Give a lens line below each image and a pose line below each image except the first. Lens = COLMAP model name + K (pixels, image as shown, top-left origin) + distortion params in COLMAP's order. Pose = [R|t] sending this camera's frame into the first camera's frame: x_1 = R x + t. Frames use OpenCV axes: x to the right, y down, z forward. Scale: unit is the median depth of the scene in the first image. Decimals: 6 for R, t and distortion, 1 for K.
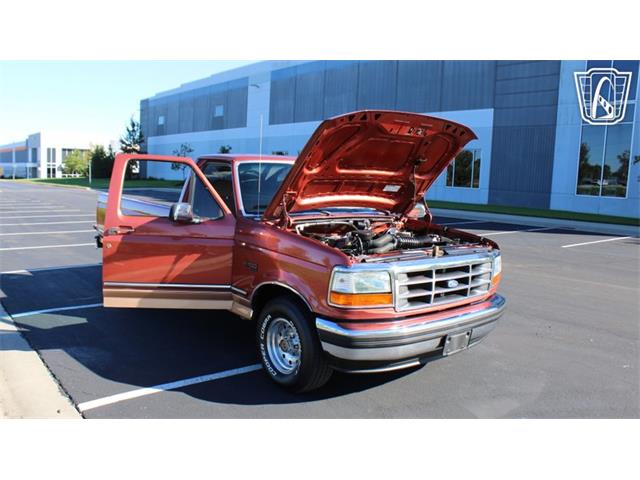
lens RADIAL K [[536.8, 0, 315.5], [0, 536.8, 236.4], [0, 0, 1]] dist [-0.114126, 0.066812]
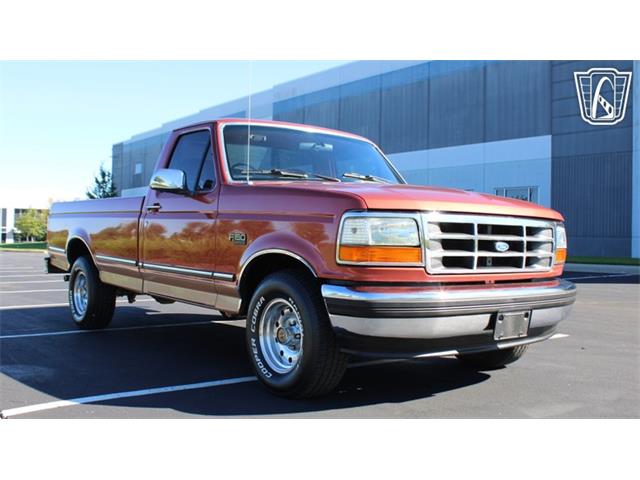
lens RADIAL K [[674.4, 0, 320.1], [0, 674.4, 238.2], [0, 0, 1]] dist [-0.060194, 0.000000]
pose [[0.999566, -0.023233, -0.018112, 0.013421], [0.020861, 0.992356, -0.121629, 0.155020], [0.020800, 0.121198, 0.992410, 0.034981]]
